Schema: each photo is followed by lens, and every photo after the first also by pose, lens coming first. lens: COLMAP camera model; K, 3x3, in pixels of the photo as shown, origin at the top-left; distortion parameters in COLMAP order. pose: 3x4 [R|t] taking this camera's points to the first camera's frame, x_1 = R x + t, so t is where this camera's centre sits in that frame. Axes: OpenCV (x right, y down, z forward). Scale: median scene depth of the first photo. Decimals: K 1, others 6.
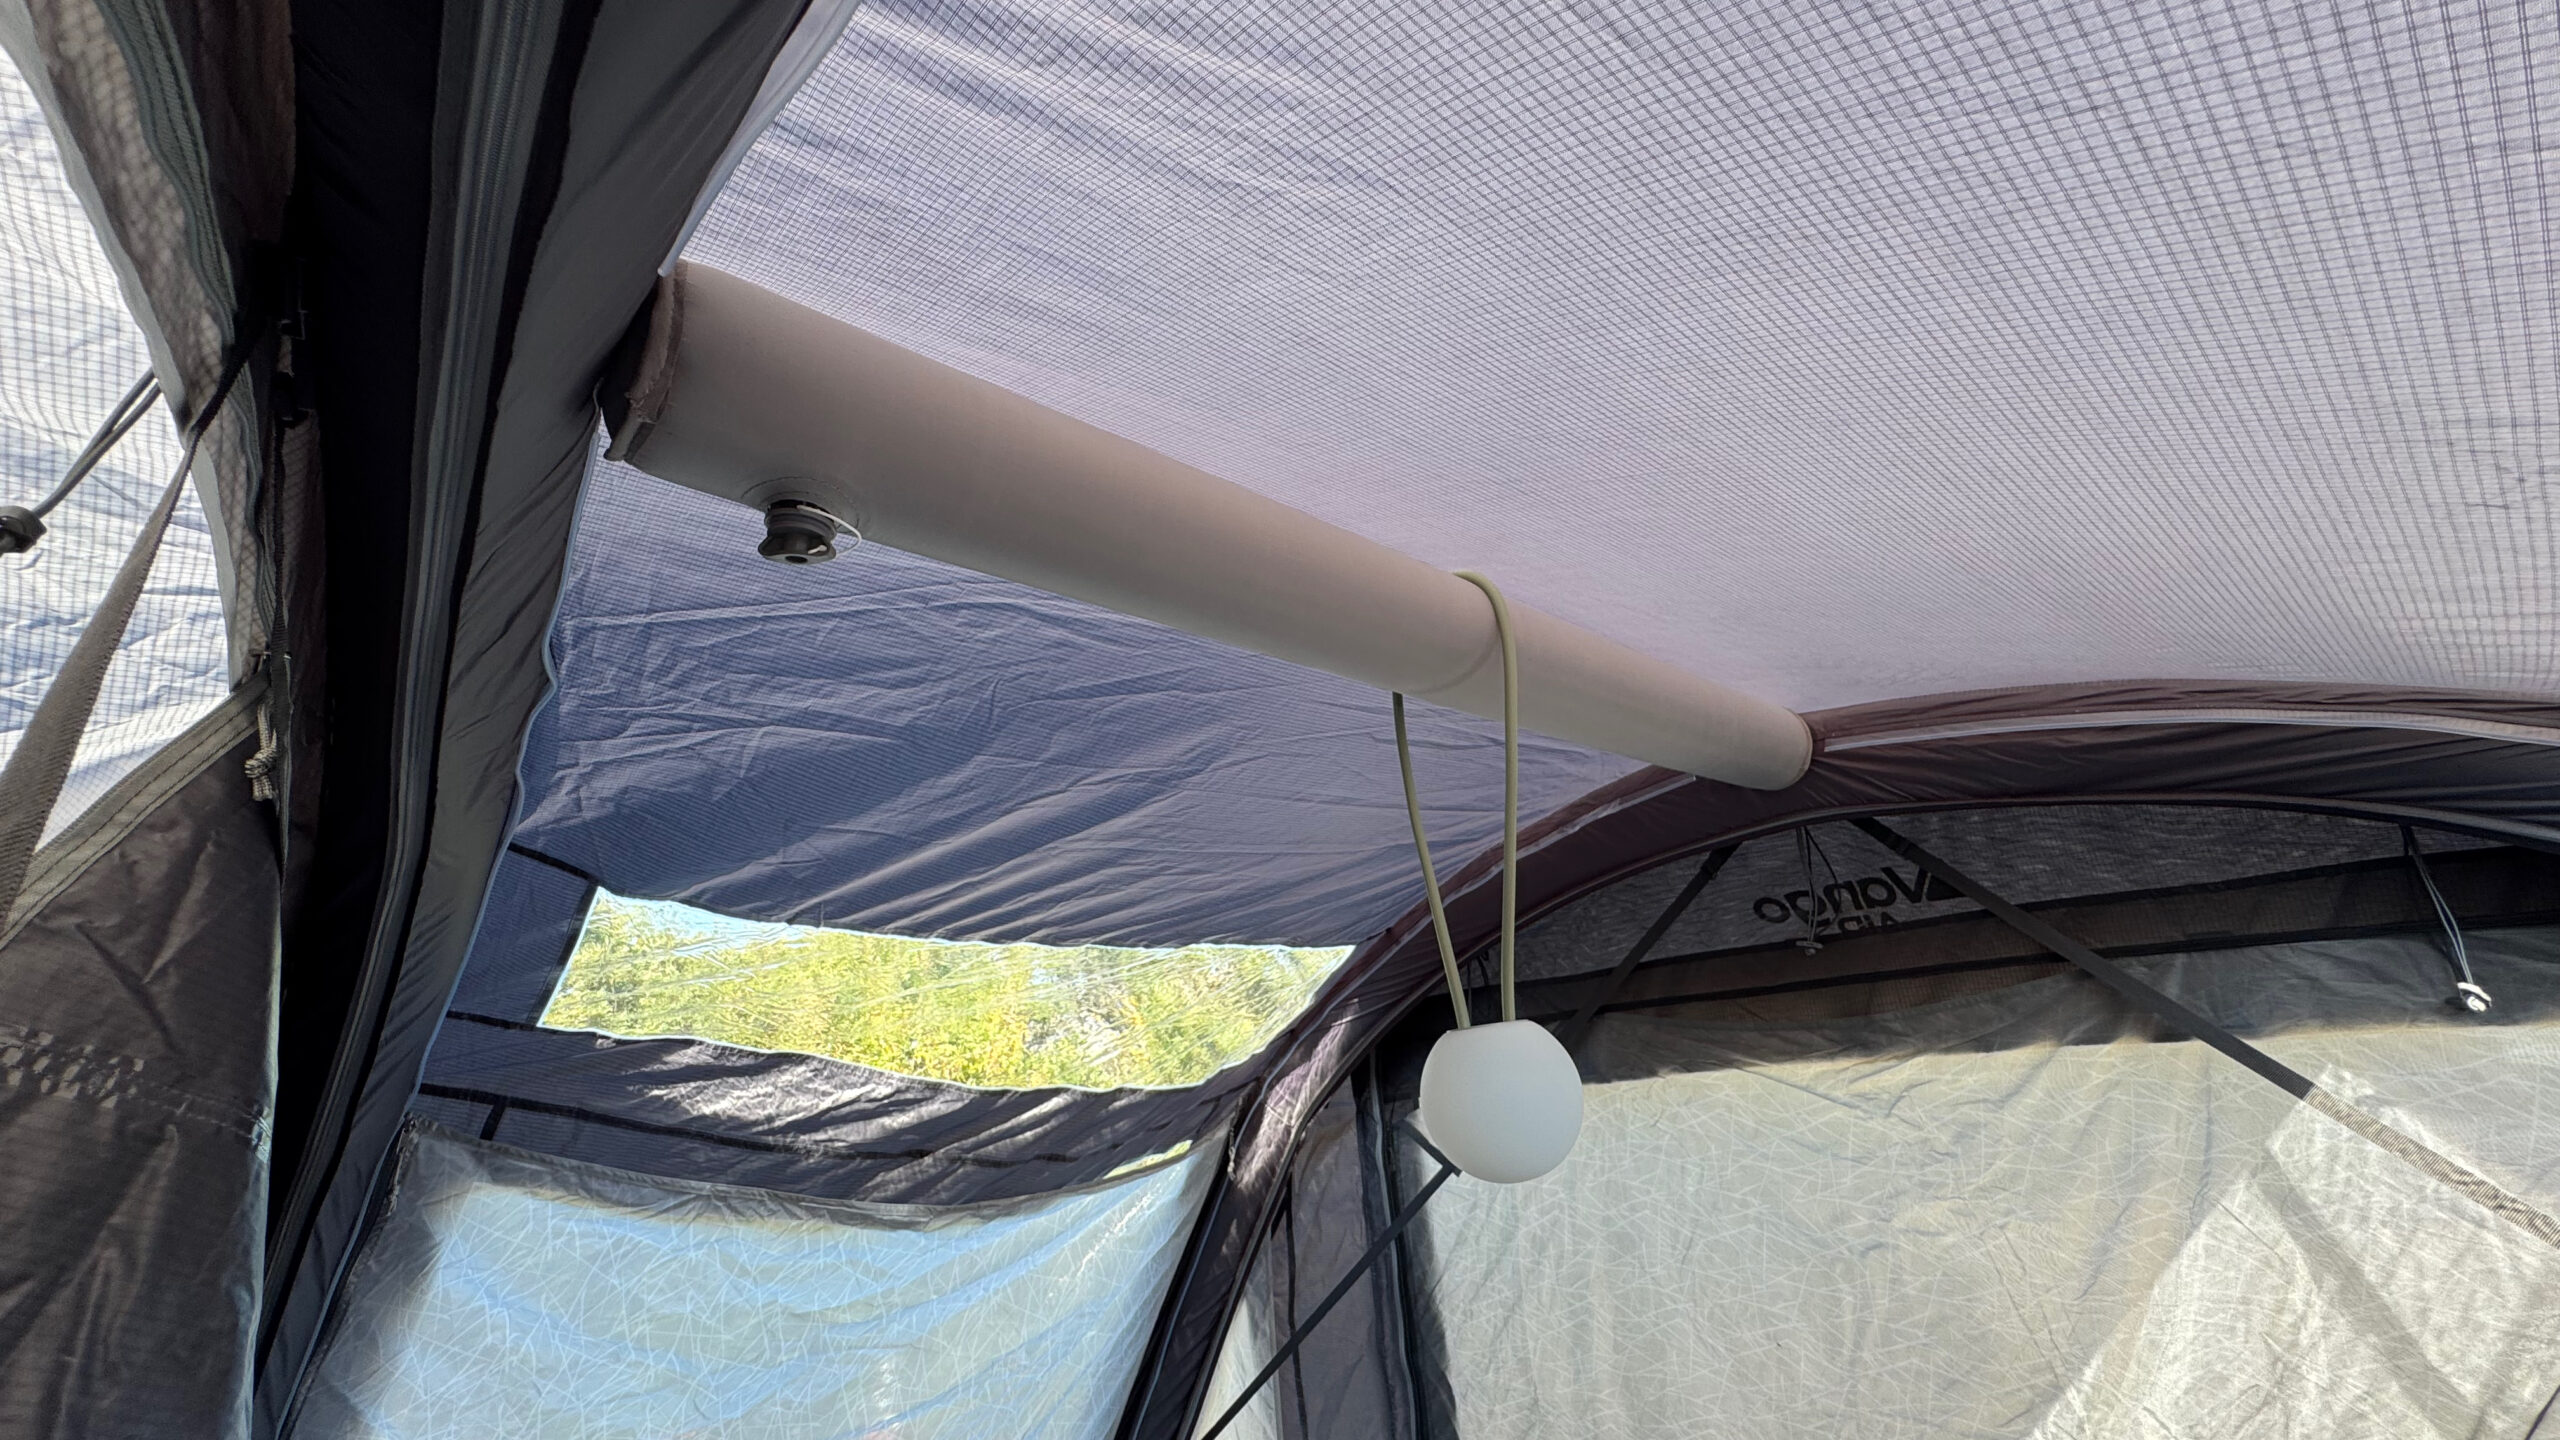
lens RADIAL K [[990.6, 0, 1292.9], [0, 990.6, 714.3], [0, 0, 1]] dist [-0.013292, 0.000304]
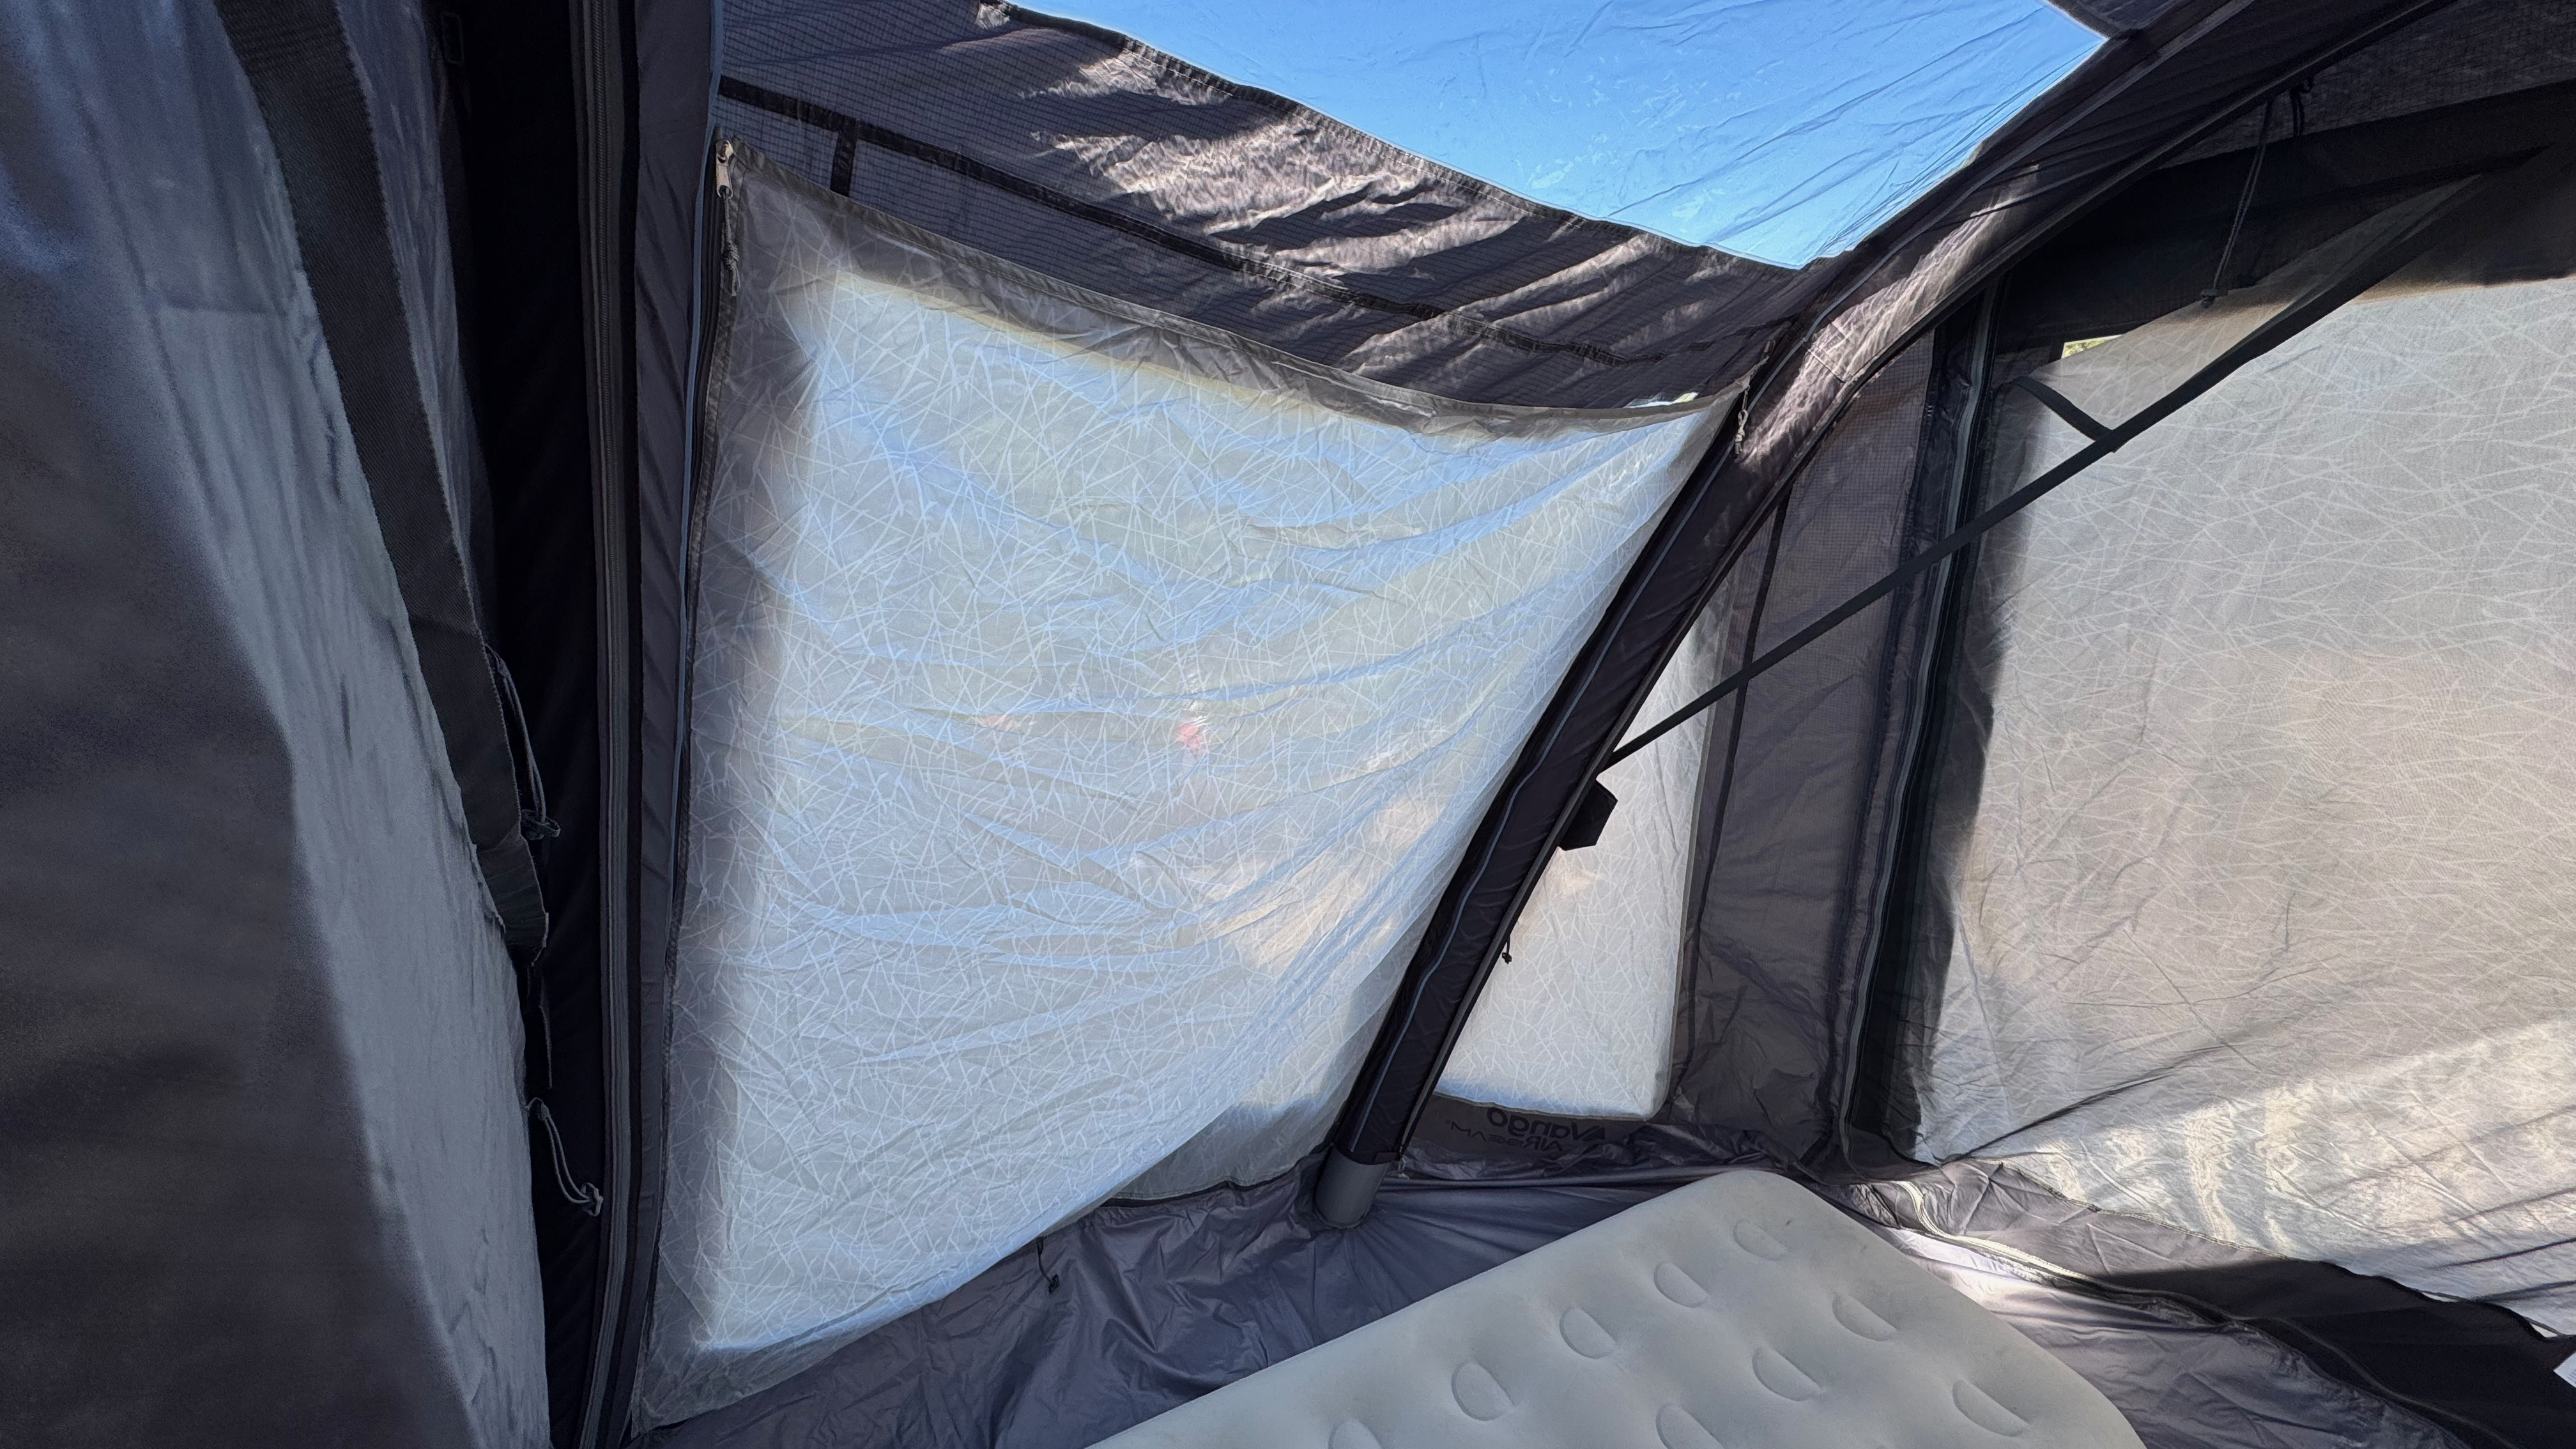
lens RADIAL K [[996.7, 0, 1301.0], [0, 996.7, 718.8], [0, 0, 1]] dist [-0.013292, 0.000304]
pose [[0.987861, 0.083995, -0.130673, -0.375975], [-0.003605, 0.853375, 0.521286, 0.351838], [0.155299, -0.514487, 0.843318, 0.297785]]
